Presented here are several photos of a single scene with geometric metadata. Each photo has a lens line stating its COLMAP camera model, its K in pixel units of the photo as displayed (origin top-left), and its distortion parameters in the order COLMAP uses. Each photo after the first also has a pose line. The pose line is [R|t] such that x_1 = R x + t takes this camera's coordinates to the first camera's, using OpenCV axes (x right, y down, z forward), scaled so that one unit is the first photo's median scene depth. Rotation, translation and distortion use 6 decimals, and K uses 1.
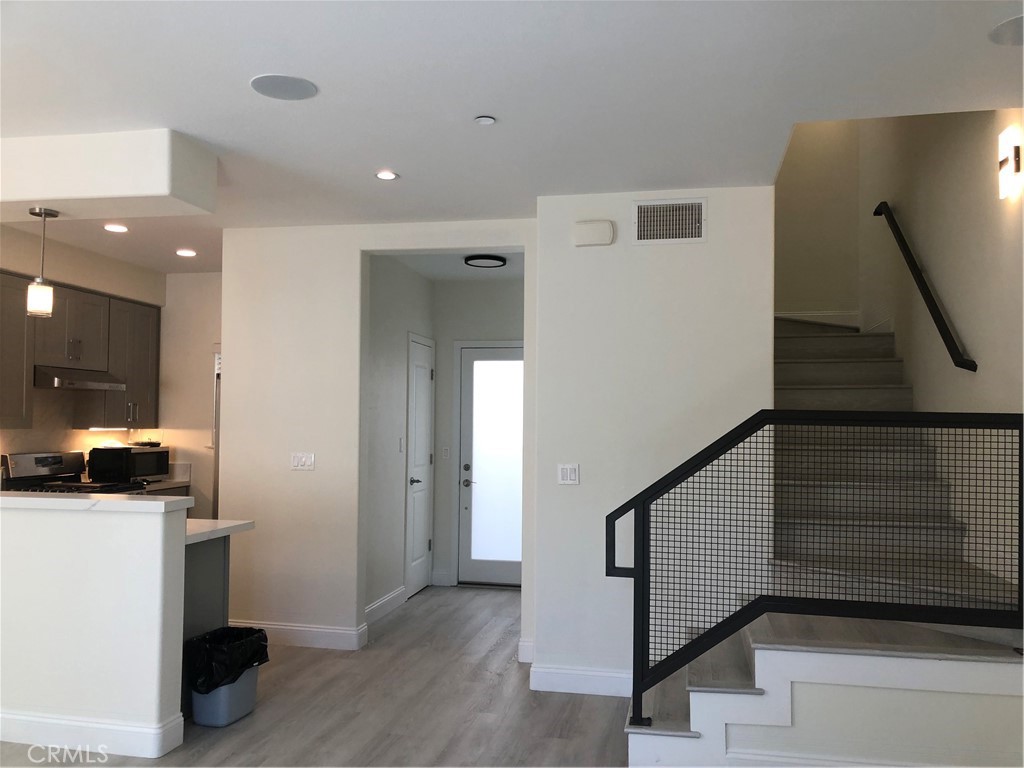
lens RADIAL K [[807.3, 0, 512.7], [0, 807.3, 396.9], [0, 0, 1]] dist [0.000890, -0.000302]
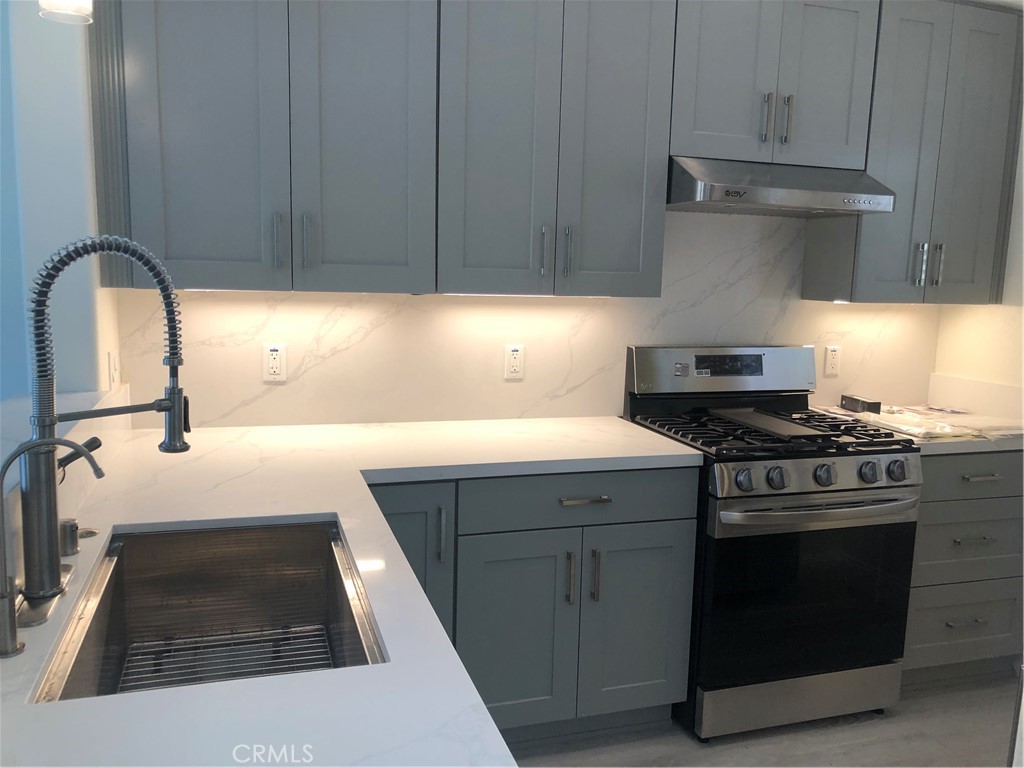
lens RADIAL K [[835.0, 0, 512.0], [0, 835.0, 384.0], [0, 0, 1]] dist [0.009114, 0.003420]
pose [[0.490229, 0.123572, -0.862789, -0.216082], [0.006066, 0.989391, 0.145151, 0.018676], [0.871572, -0.076391, 0.484279, 0.687297]]
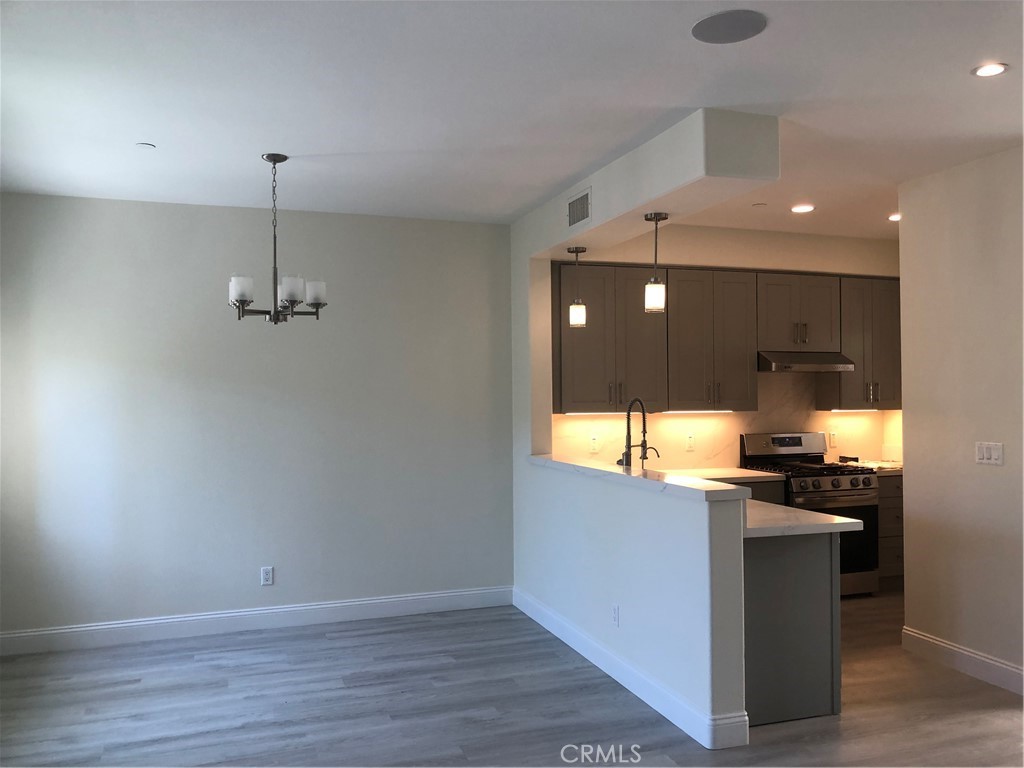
lens RADIAL K [[822.0, 0, 512.0], [0, 822.0, 384.0], [0, 0, 1]] dist [-0.001162, -0.004651]
pose [[0.501085, -0.025576, -0.865020, 0.185368], [0.039446, 0.999199, -0.006693, -0.001526], [0.864499, -0.030767, 0.501693, 0.170235]]
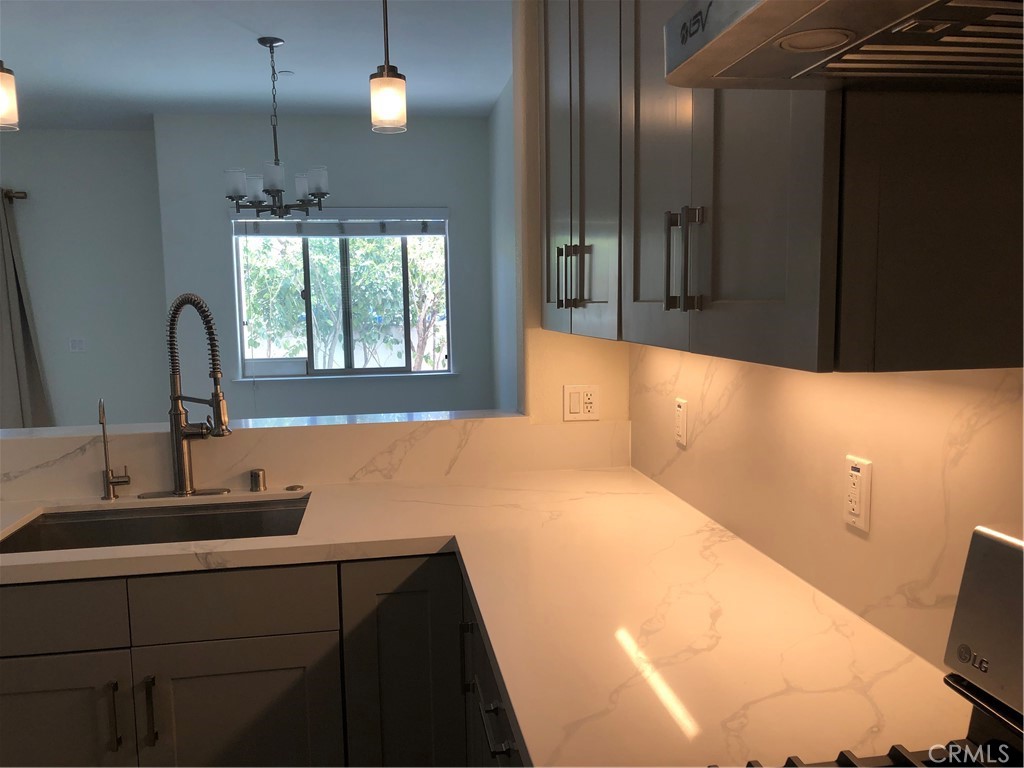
lens RADIAL K [[807.3, 0, 512.7], [0, 807.3, 396.9], [0, 0, 1]] dist [0.000890, -0.000302]
pose [[-0.934880, 0.049934, -0.351435, -0.490756], [0.022657, 0.996432, 0.081306, 0.031318], [0.354241, 0.068049, -0.932675, 1.123516]]
